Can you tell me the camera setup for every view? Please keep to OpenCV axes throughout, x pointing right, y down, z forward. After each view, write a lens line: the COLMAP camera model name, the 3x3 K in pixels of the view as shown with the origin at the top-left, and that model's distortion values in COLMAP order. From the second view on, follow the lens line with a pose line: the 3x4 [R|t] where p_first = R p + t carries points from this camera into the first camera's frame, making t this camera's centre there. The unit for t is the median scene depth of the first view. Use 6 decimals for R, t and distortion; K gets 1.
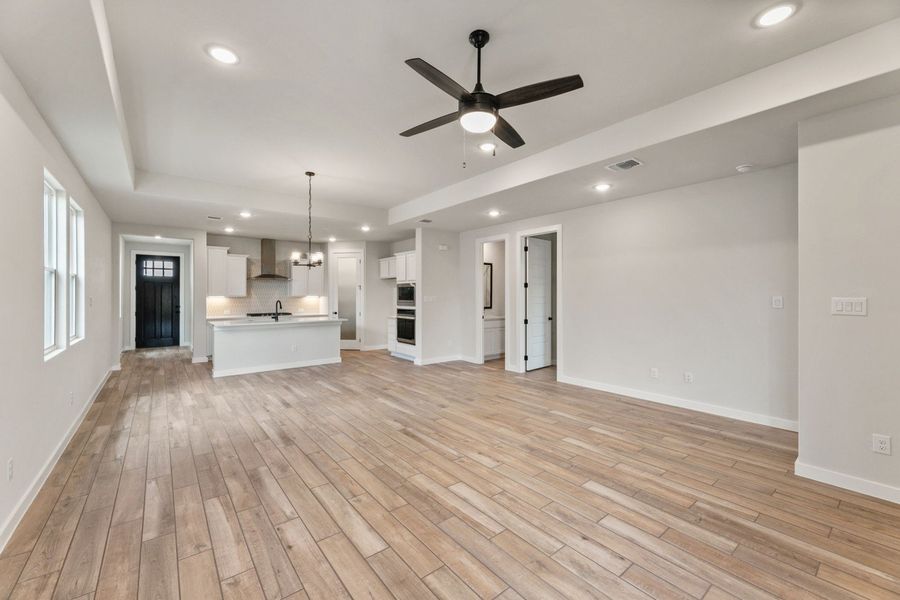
lens RADIAL K [[362.7, 0, 451.6], [0, 362.7, 295.8], [0, 0, 1]] dist [0.001848, 0.000090]
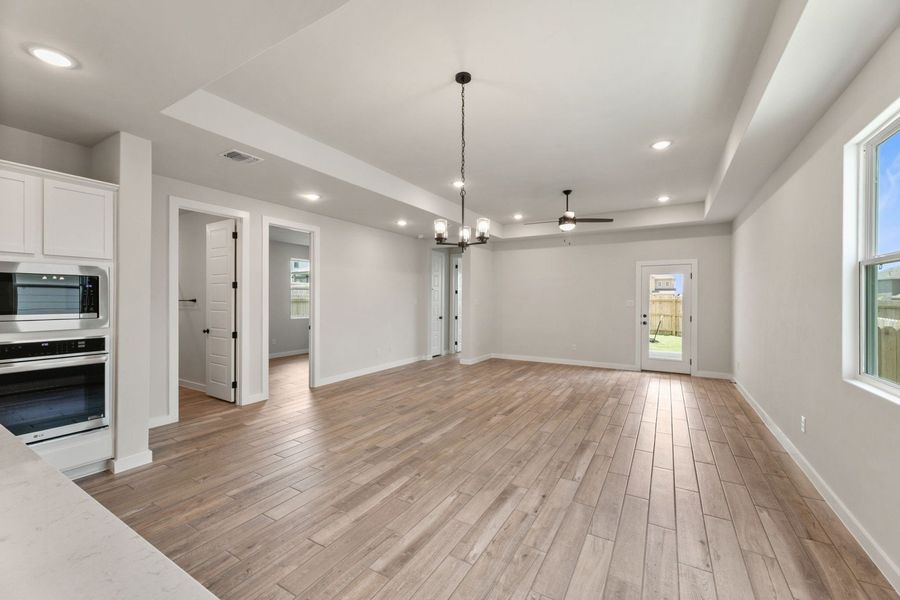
lens RADIAL K [[363.5, 0, 450.5], [0, 363.5, 300.3], [0, 0, 1]] dist [0.000981, -0.000166]
pose [[-0.348074, -0.003381, 0.937461, -0.591877], [0.001343, 0.999991, 0.004105, -0.001402], [-0.937466, 0.002688, -0.348066, 0.794337]]
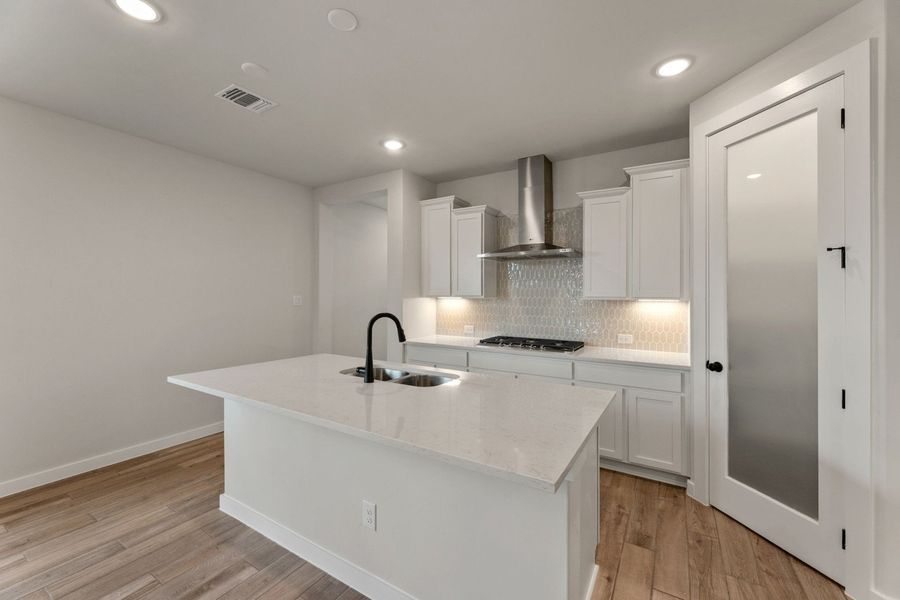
lens RADIAL K [[362.7, 0, 451.6], [0, 362.7, 295.8], [0, 0, 1]] dist [0.001848, 0.000090]
pose [[0.333369, 0.004162, -0.942787, -0.174411], [-0.006456, 0.999977, 0.002132, -0.002331], [0.942774, 0.005376, 0.333388, 0.913028]]
